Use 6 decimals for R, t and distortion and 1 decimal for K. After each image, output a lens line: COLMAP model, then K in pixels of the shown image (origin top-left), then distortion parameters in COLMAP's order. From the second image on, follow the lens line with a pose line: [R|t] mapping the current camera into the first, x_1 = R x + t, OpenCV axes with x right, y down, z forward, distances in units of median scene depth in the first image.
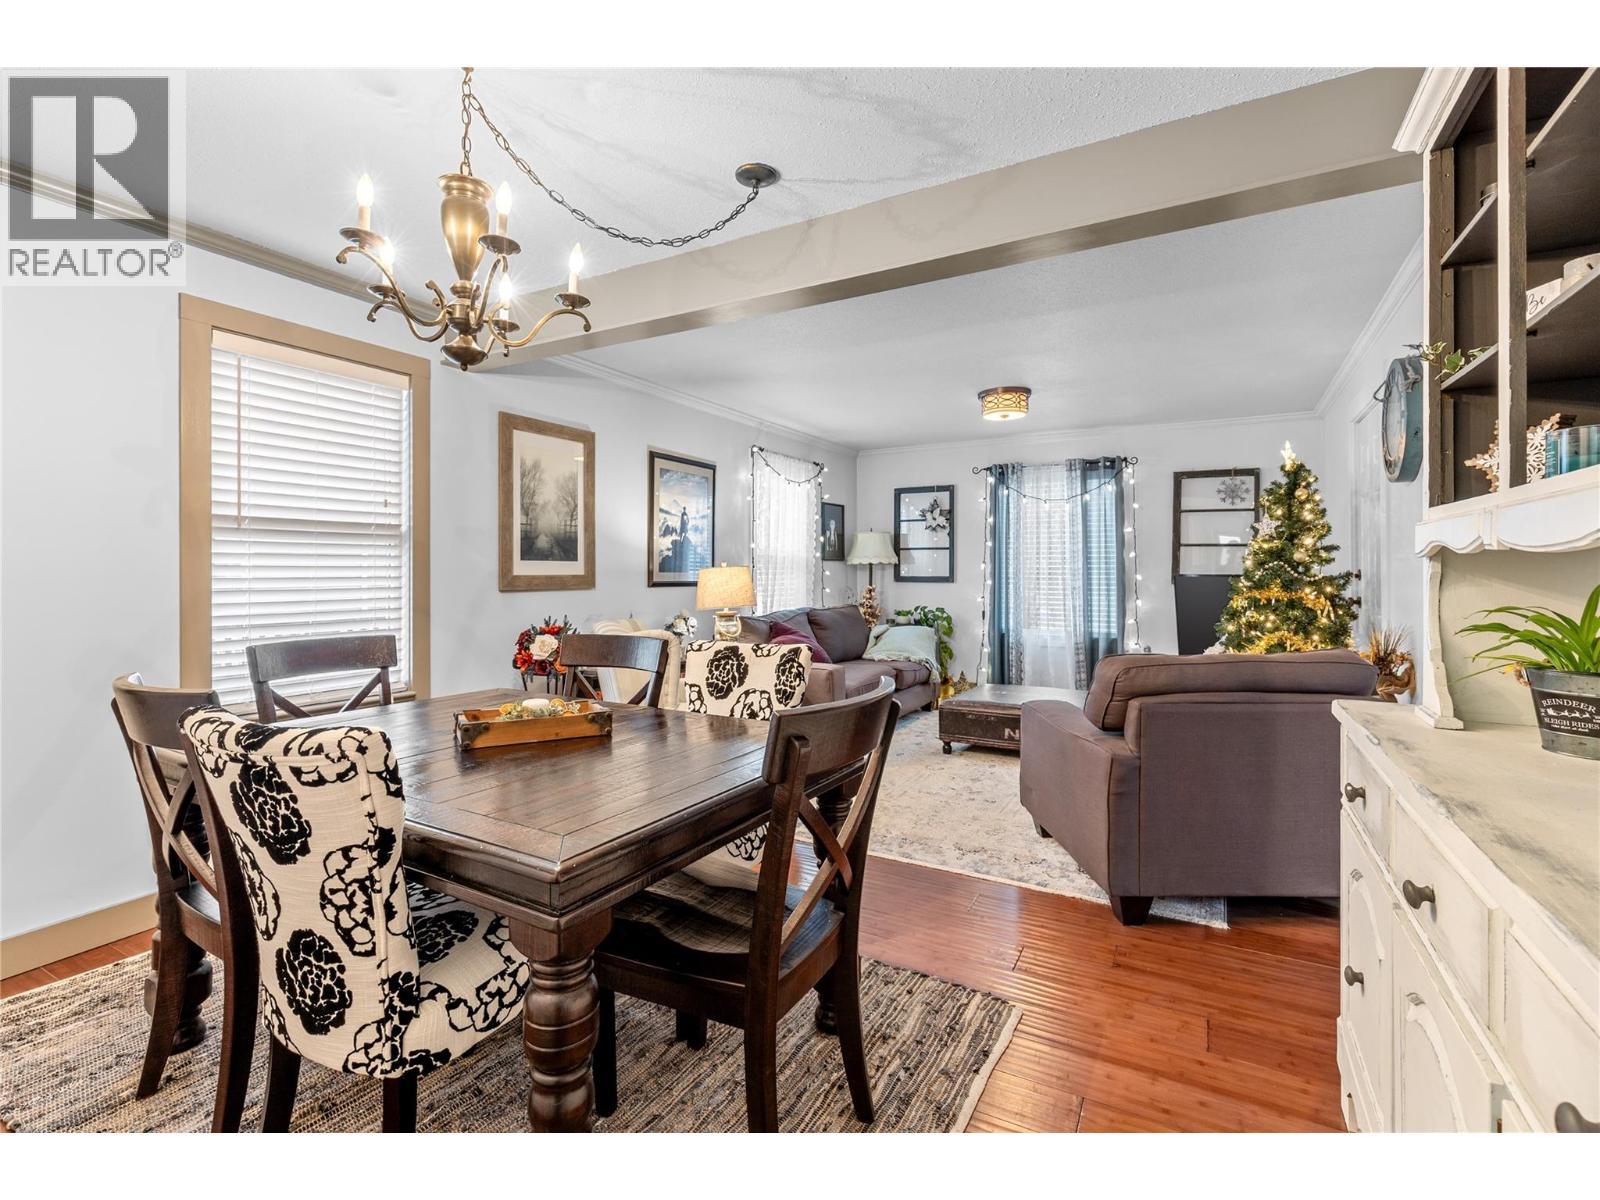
lens RADIAL K [[726.0, 0, 797.7], [0, 726.0, 567.0], [0, 0, 1]] dist [0.001740, -0.000974]
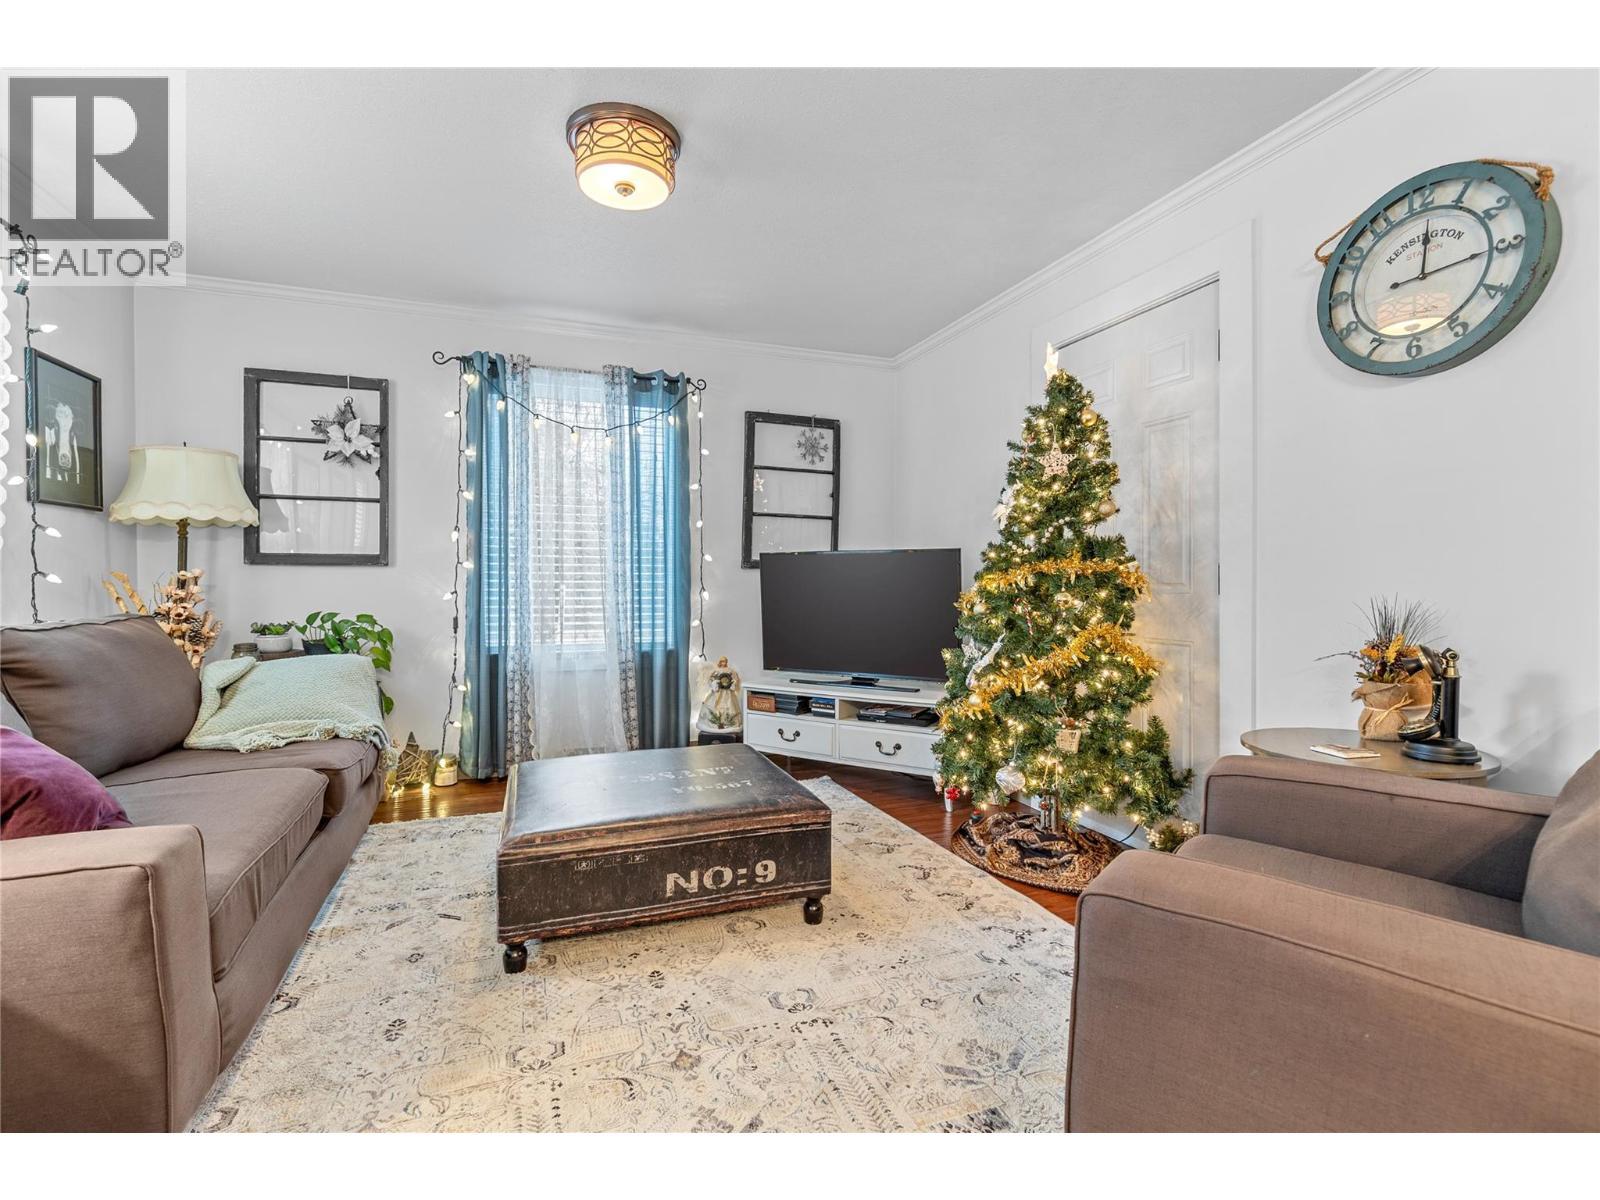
lens RADIAL K [[731.1, 0, 792.5], [0, 731.1, 584.3], [0, 0, 1]] dist [0.001401, -0.000096]
pose [[0.644110, -0.004727, 0.764918, -0.004472], [-0.006192, 0.999916, 0.011394, 0.046616], [-0.764908, -0.012076, 0.644027, 0.754555]]
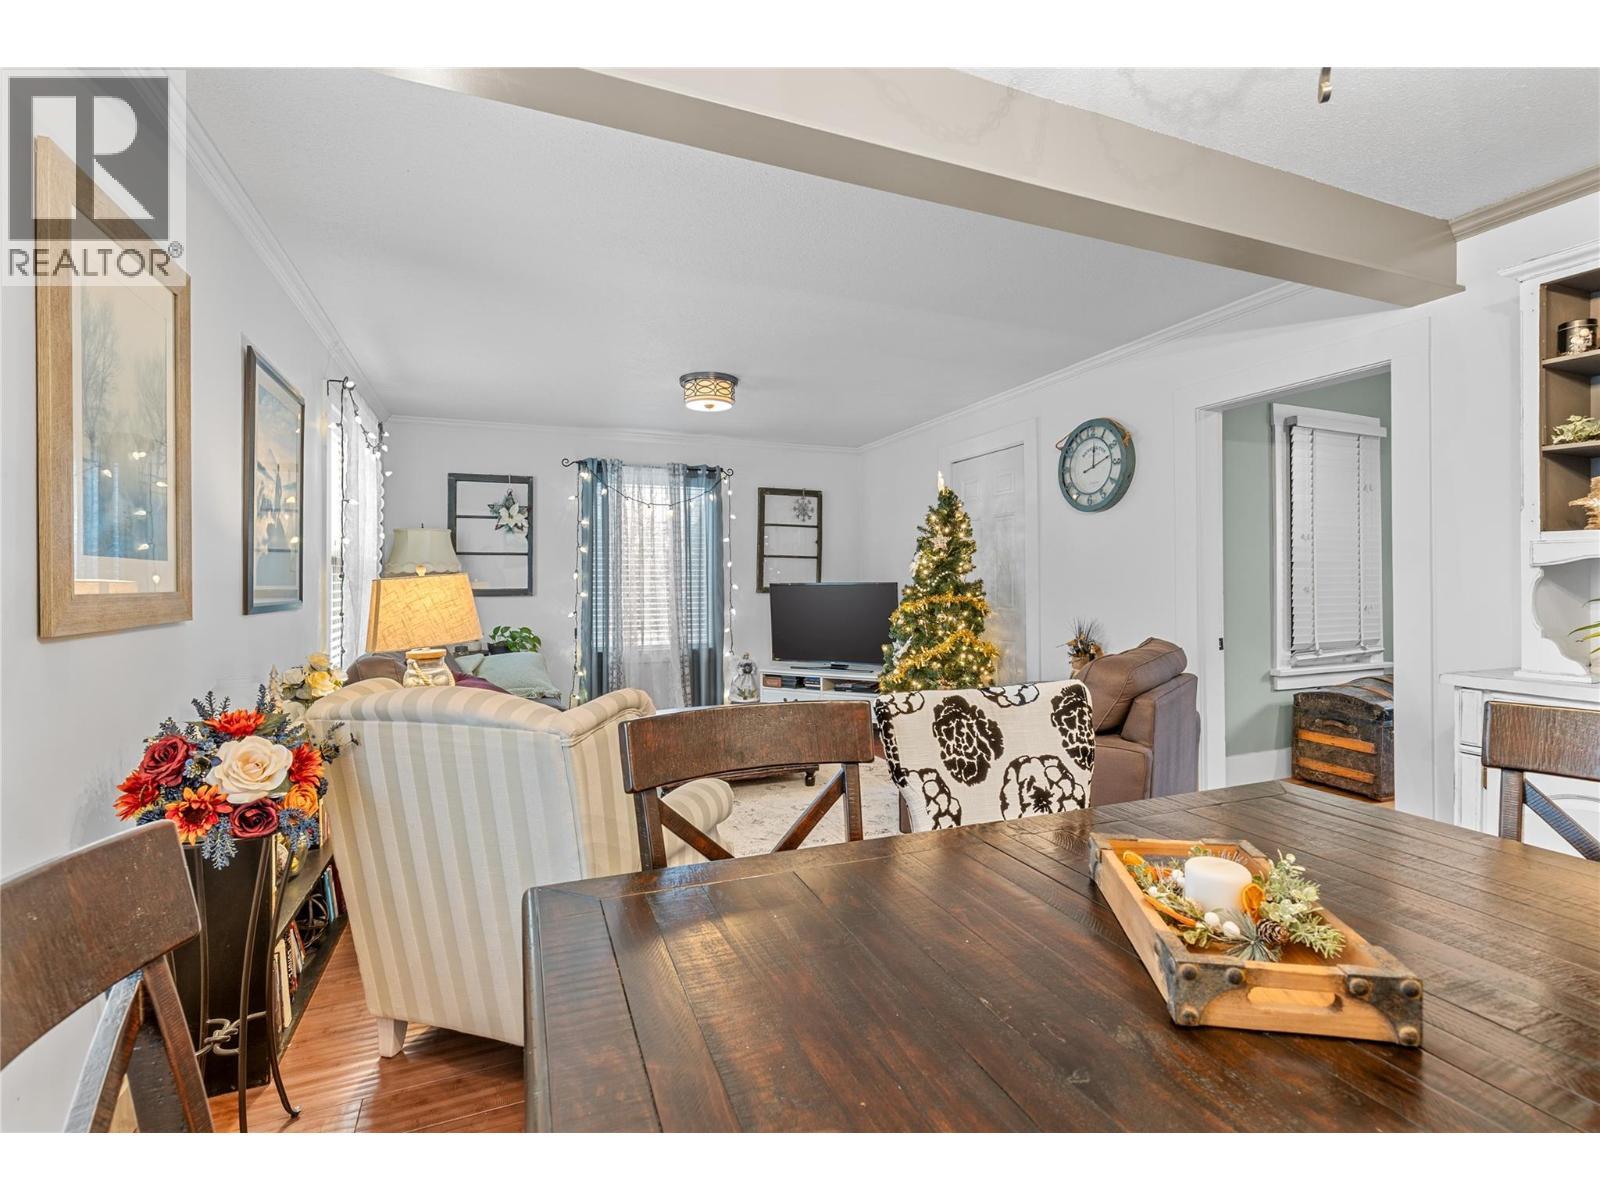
lens RADIAL K [[726.0, 0, 797.7], [0, 726.0, 567.0], [0, 0, 1]] dist [0.001740, -0.000974]
pose [[0.620939, 0.010889, 0.783783, -0.421522], [0.001447, 0.999886, -0.015038, 0.003181], [-0.783858, 0.010472, 0.620852, 0.446220]]
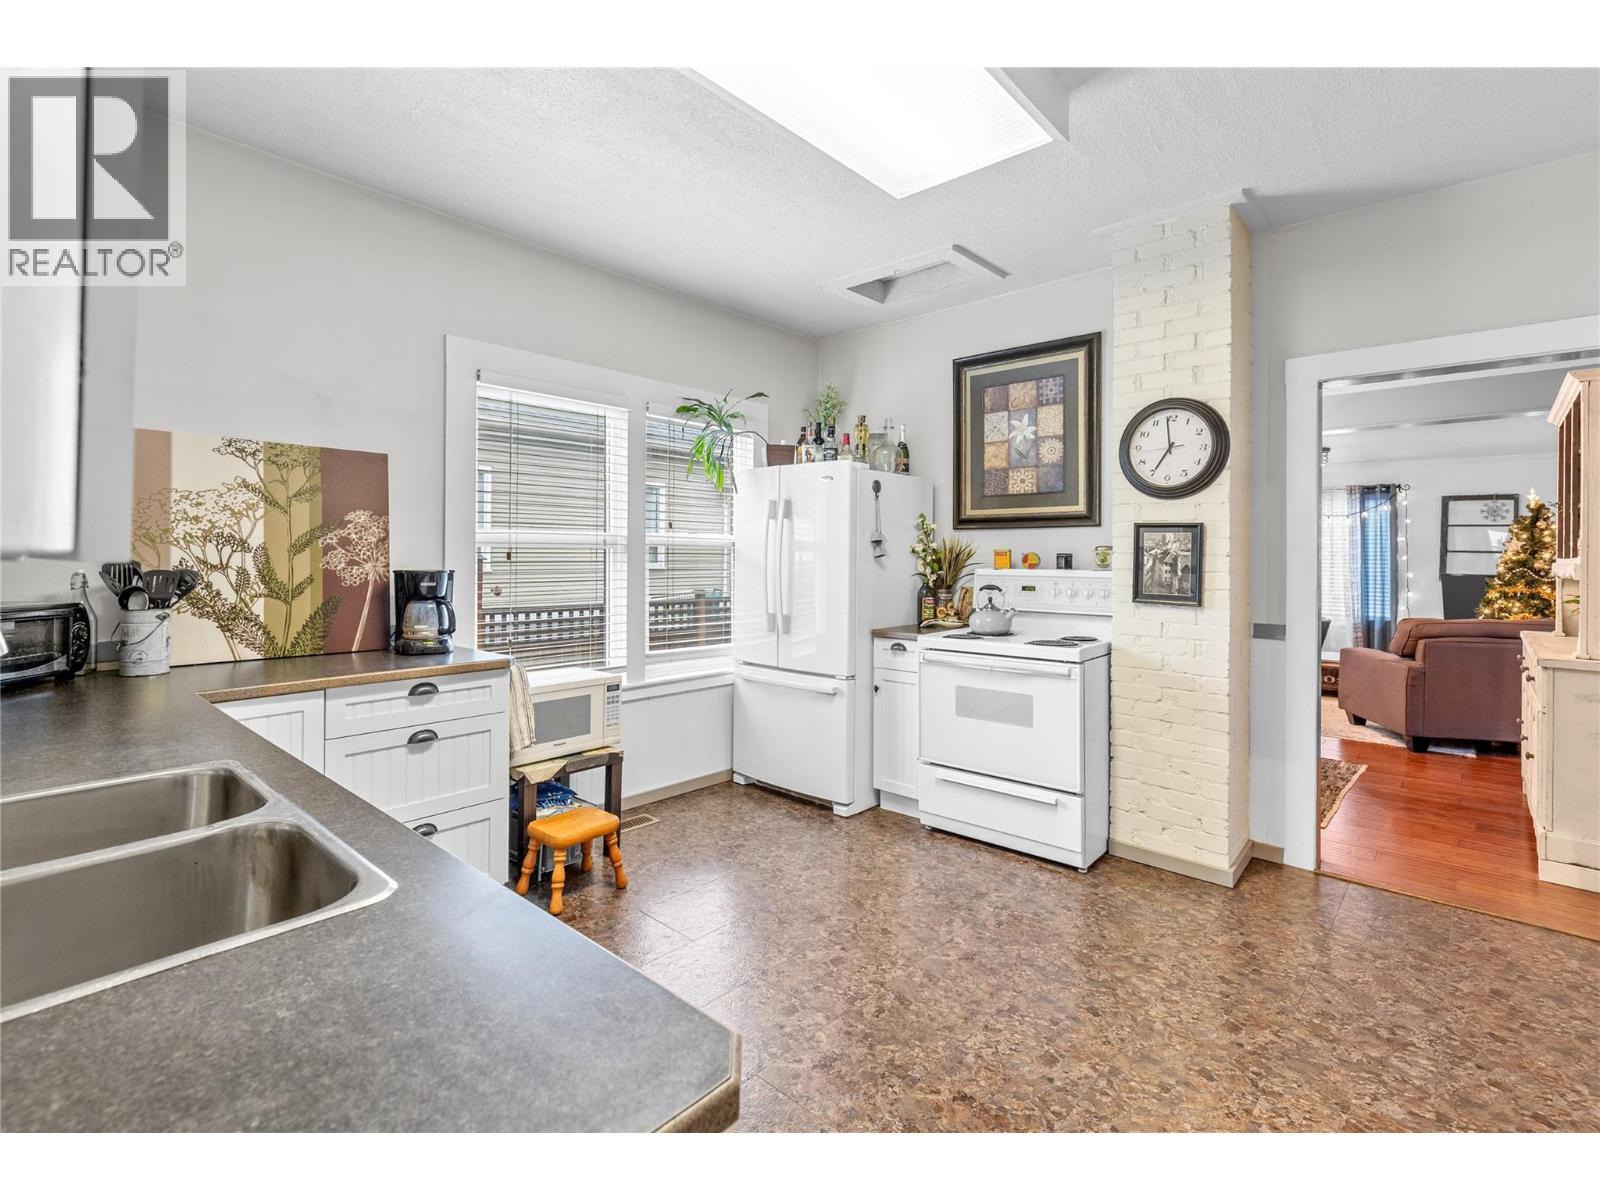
lens RADIAL K [[738.3, 0, 800.8], [0, 738.3, 552.8], [0, 0, 1]] dist [0.000923, 0.000044]
pose [[0.973378, 0.009529, -0.229006, -0.461839], [-0.009474, 0.999954, 0.001341, -0.027305], [0.229008, 0.000864, 0.973424, -0.859849]]
